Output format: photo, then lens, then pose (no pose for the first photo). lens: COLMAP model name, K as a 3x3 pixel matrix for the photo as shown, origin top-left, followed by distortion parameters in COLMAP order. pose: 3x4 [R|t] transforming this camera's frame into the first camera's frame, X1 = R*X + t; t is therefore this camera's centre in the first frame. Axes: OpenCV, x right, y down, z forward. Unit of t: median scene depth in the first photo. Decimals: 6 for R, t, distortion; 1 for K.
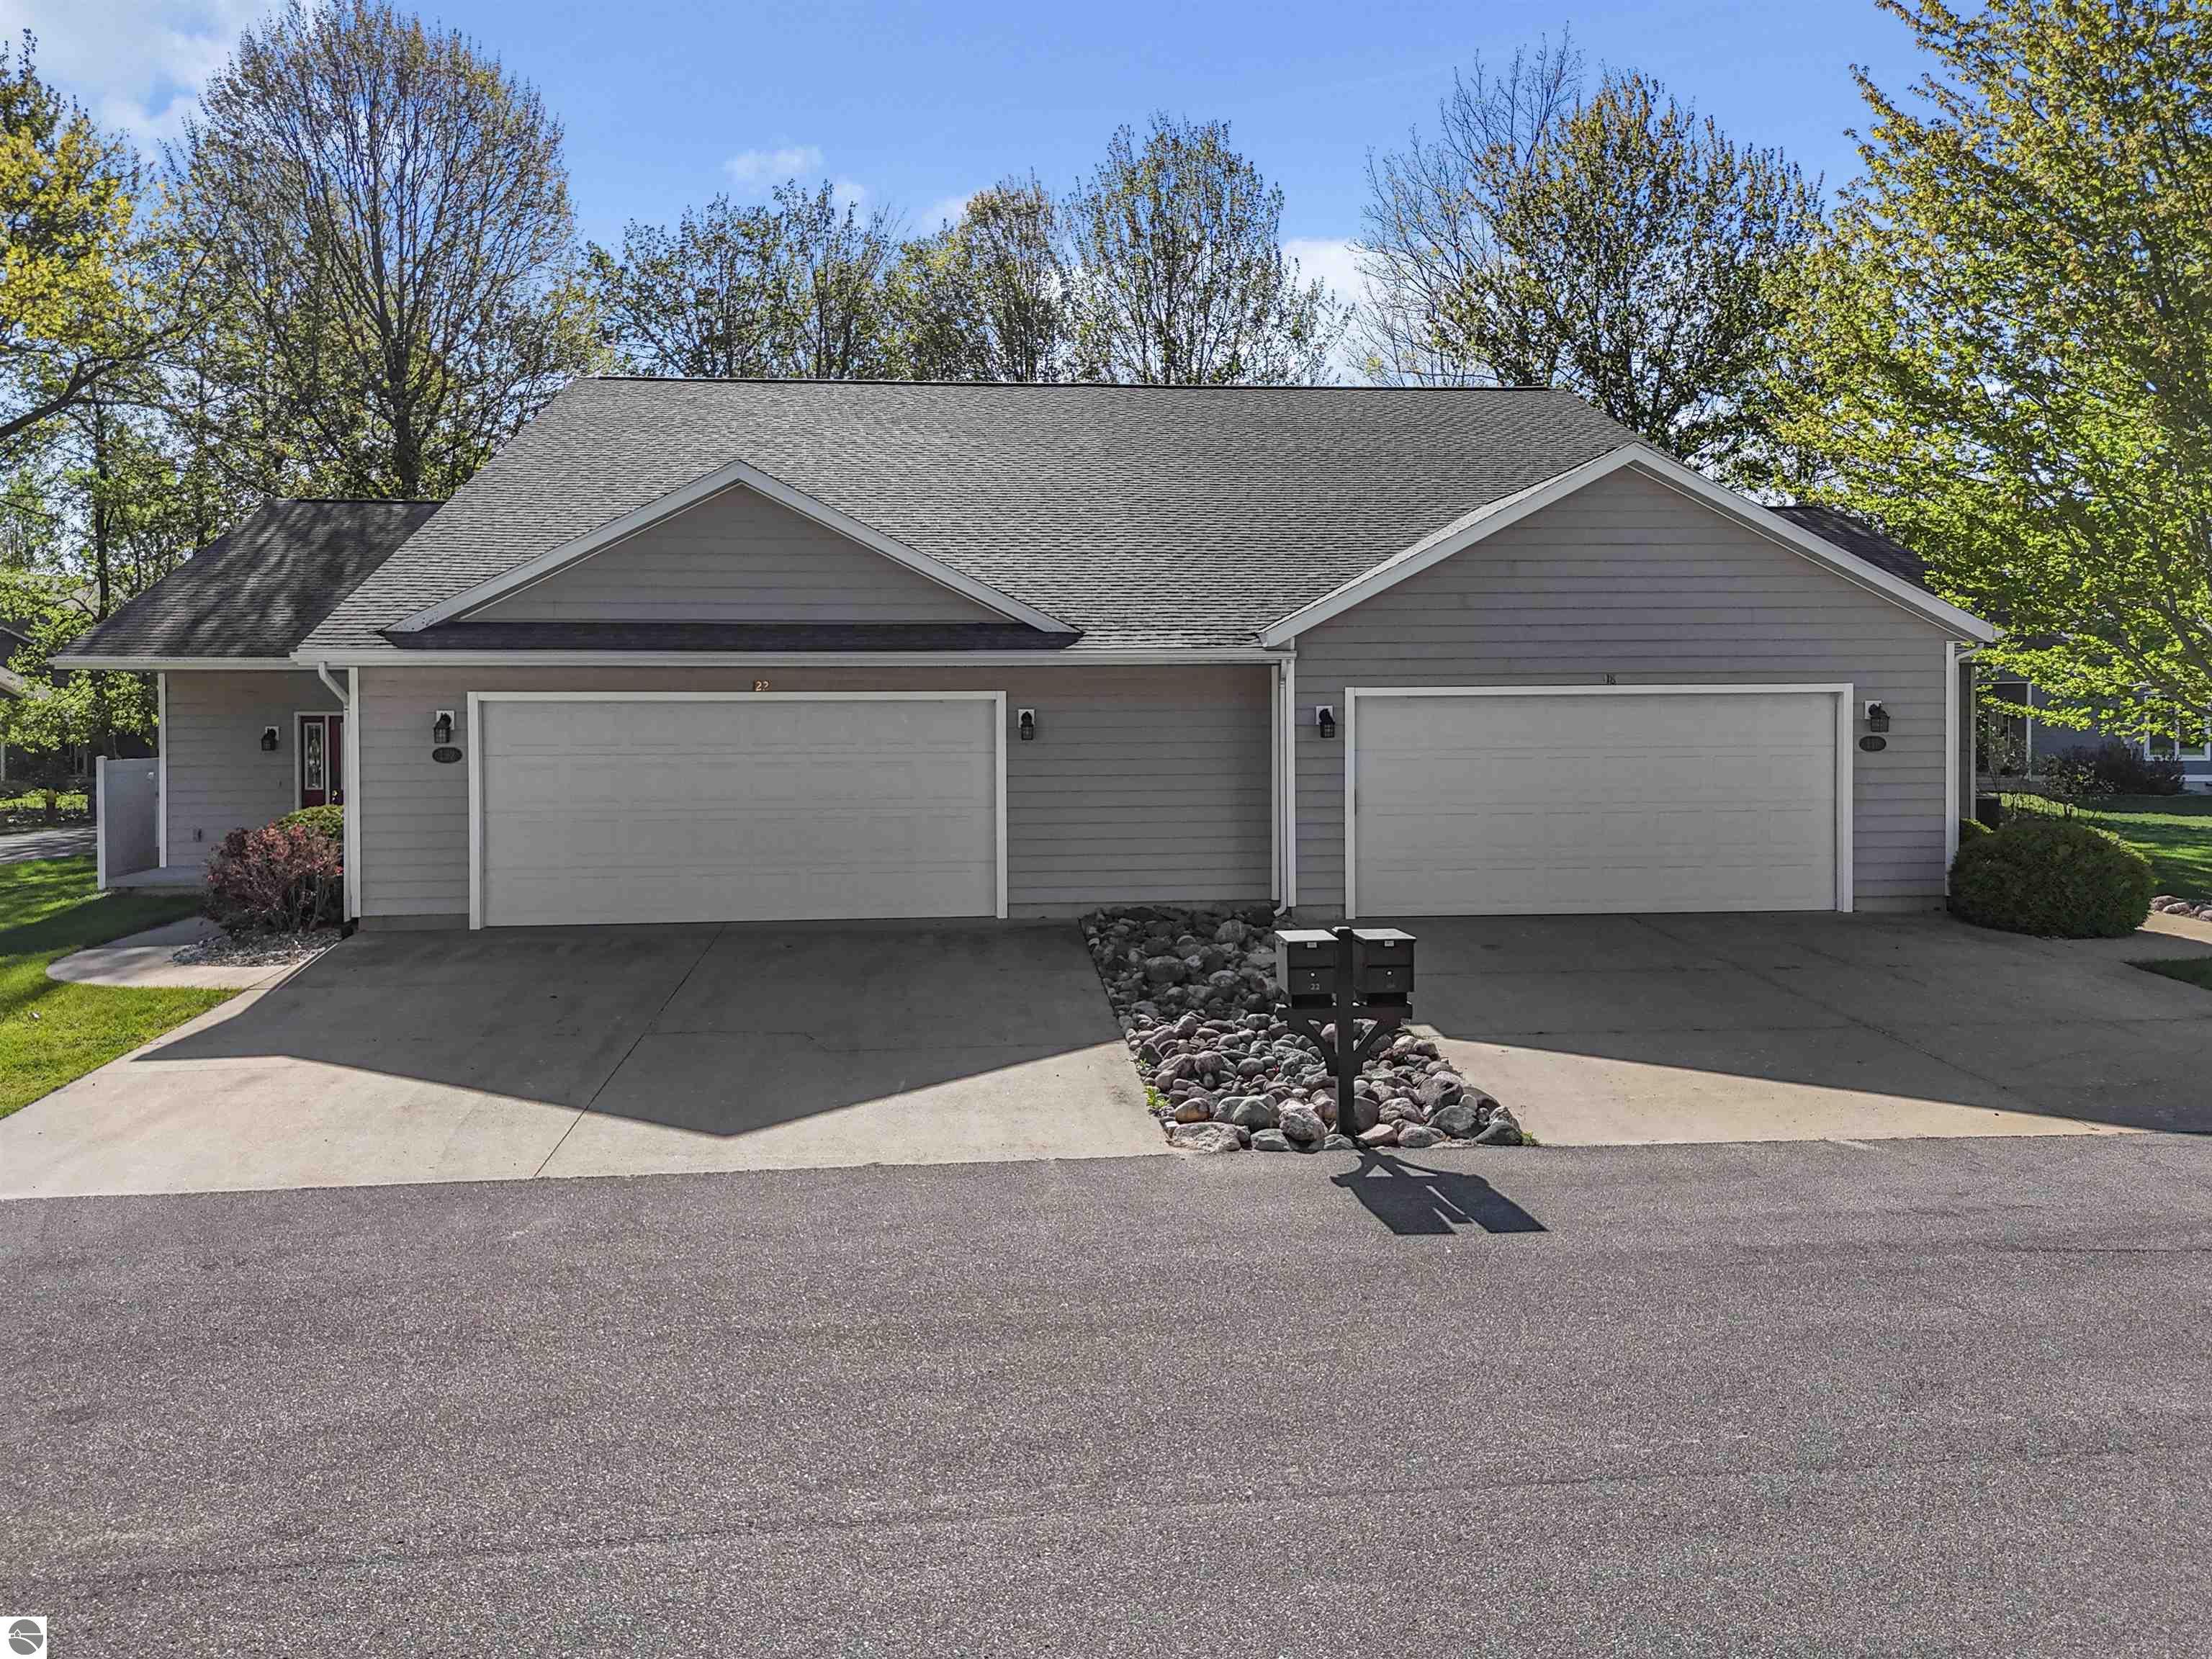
lens RADIAL K [[1554.5, 0, 1106.0], [0, 1554.5, 829.5], [0, 0, 1]] dist [0.060506, -0.005740]
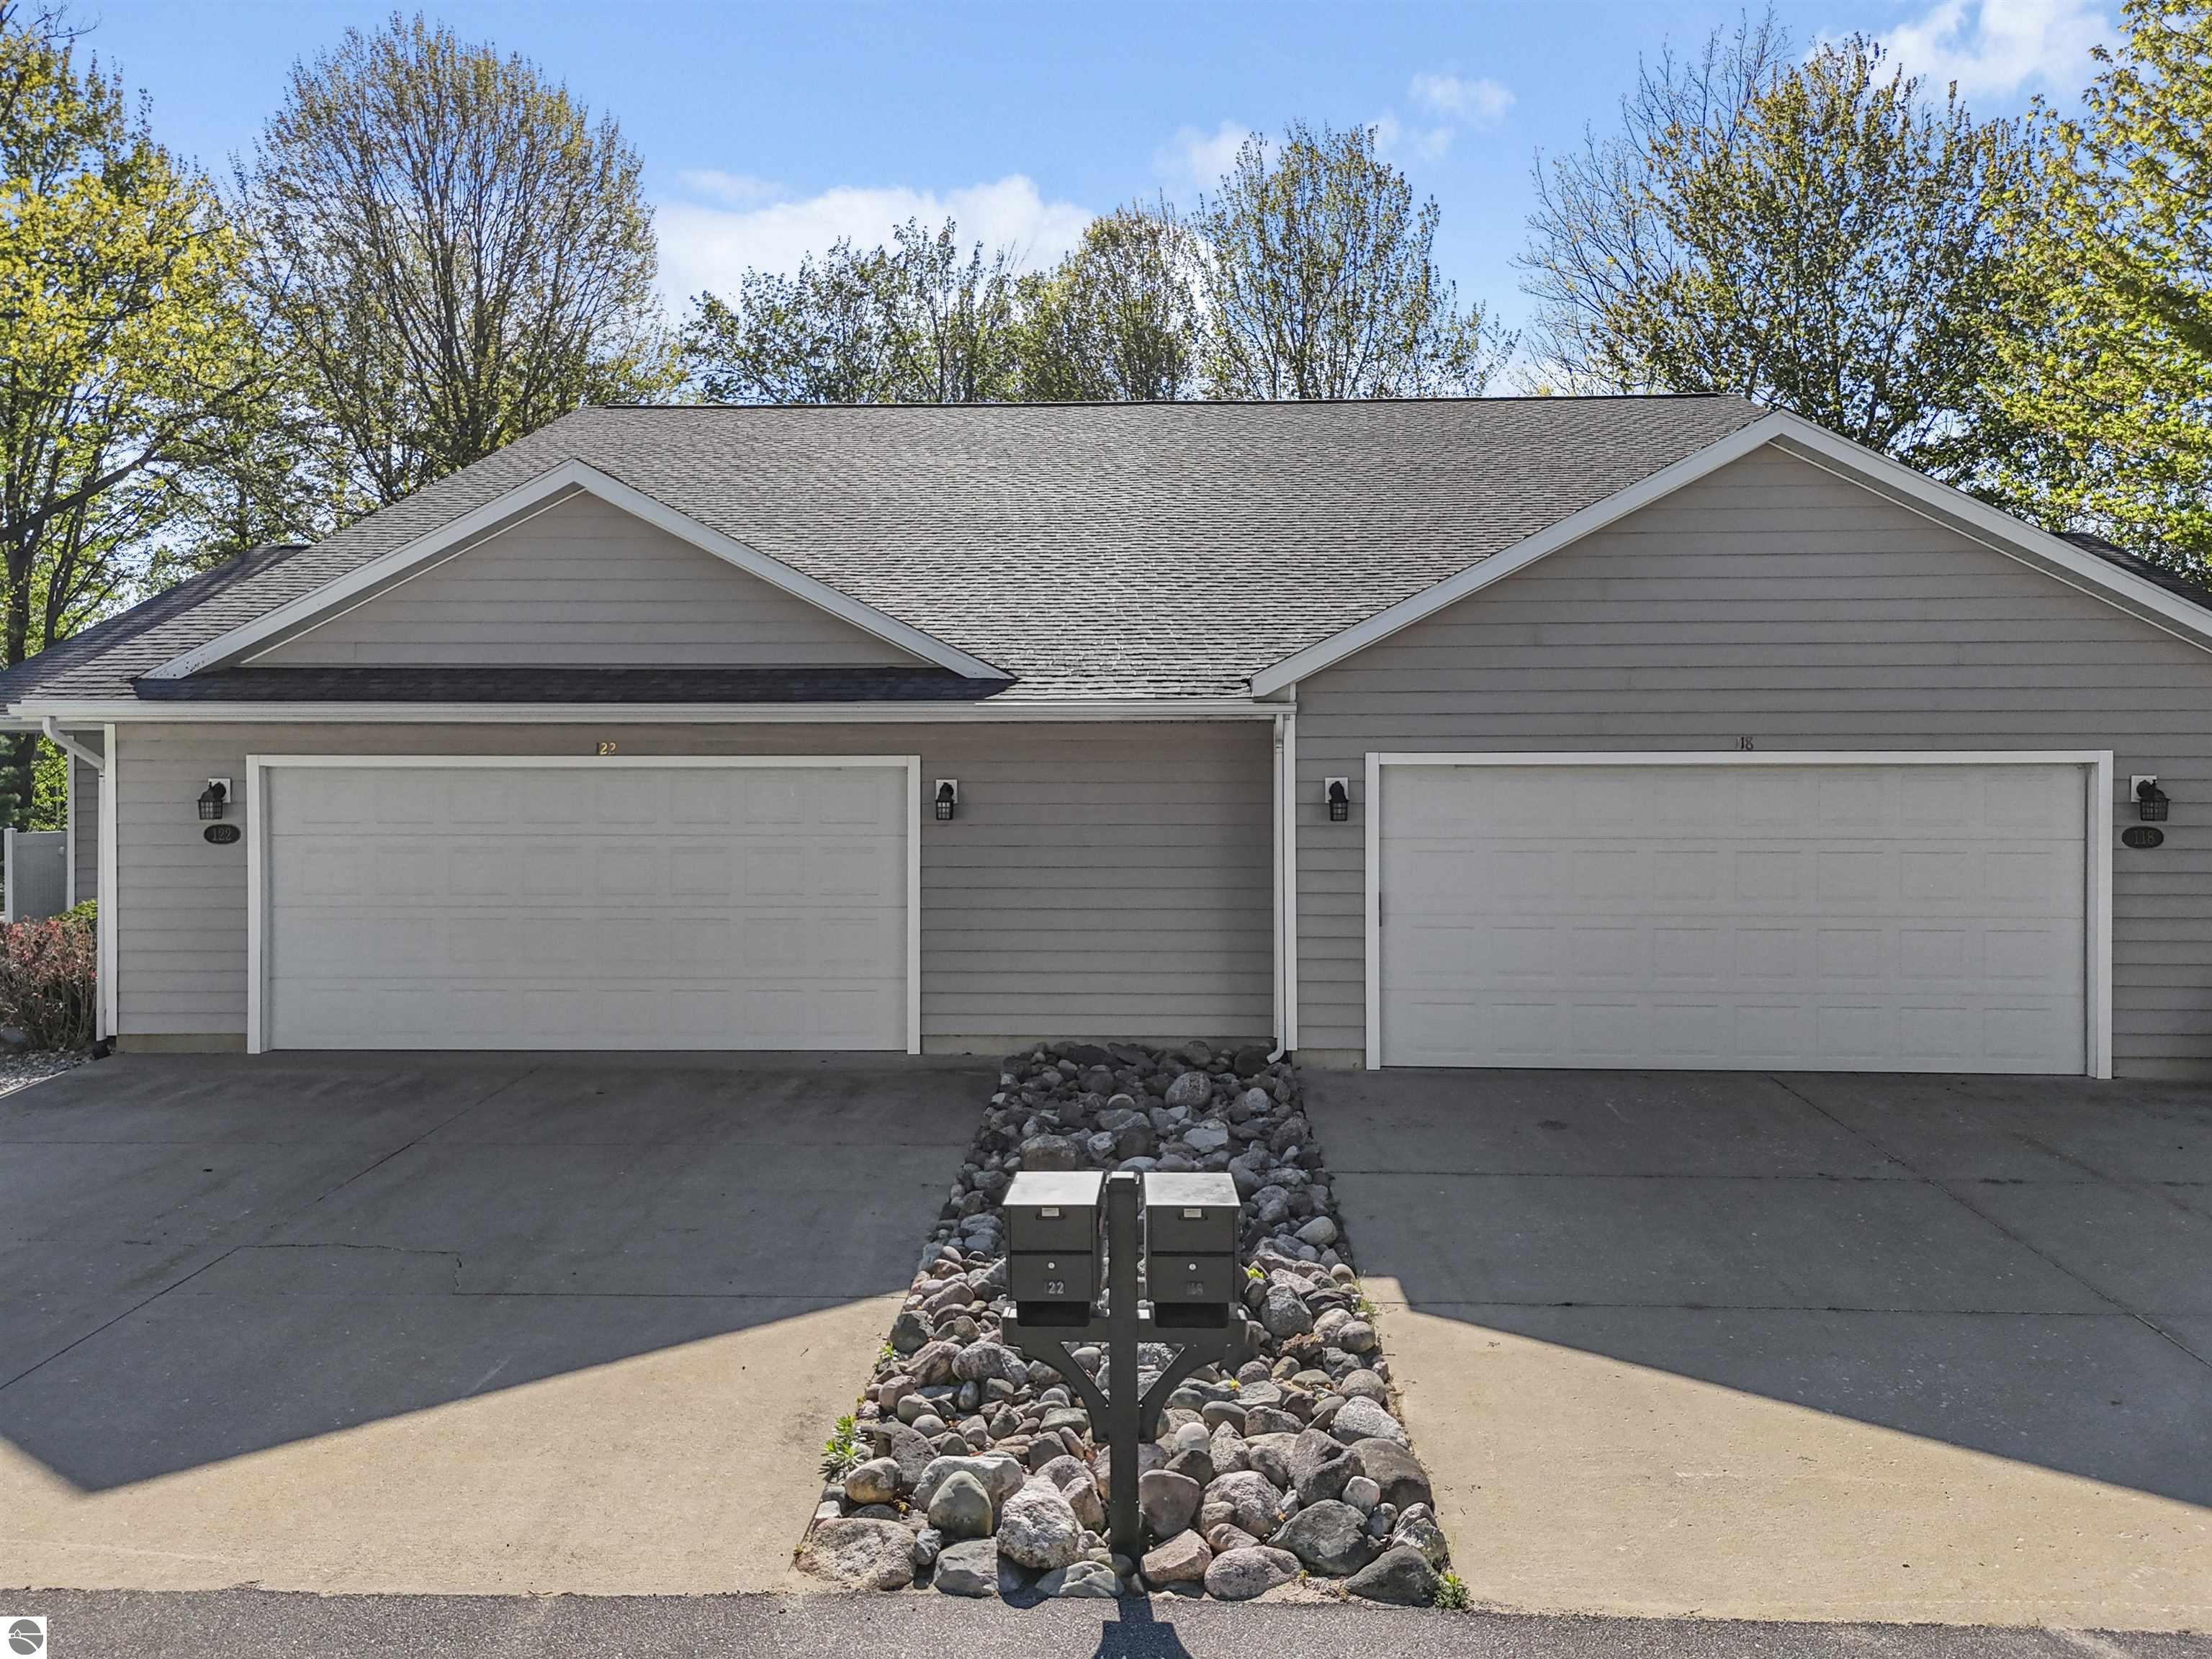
lens RADIAL K [[1570.8, 0, 1108.3], [0, 1570.8, 880.1], [0, 0, 1]] dist [0.048401, 0.003290]
pose [[0.992604, 0.013159, -0.120683, 0.118810], [-0.014738, 0.999817, -0.012203, -0.019961], [0.120500, 0.013891, 0.992616, 0.243335]]
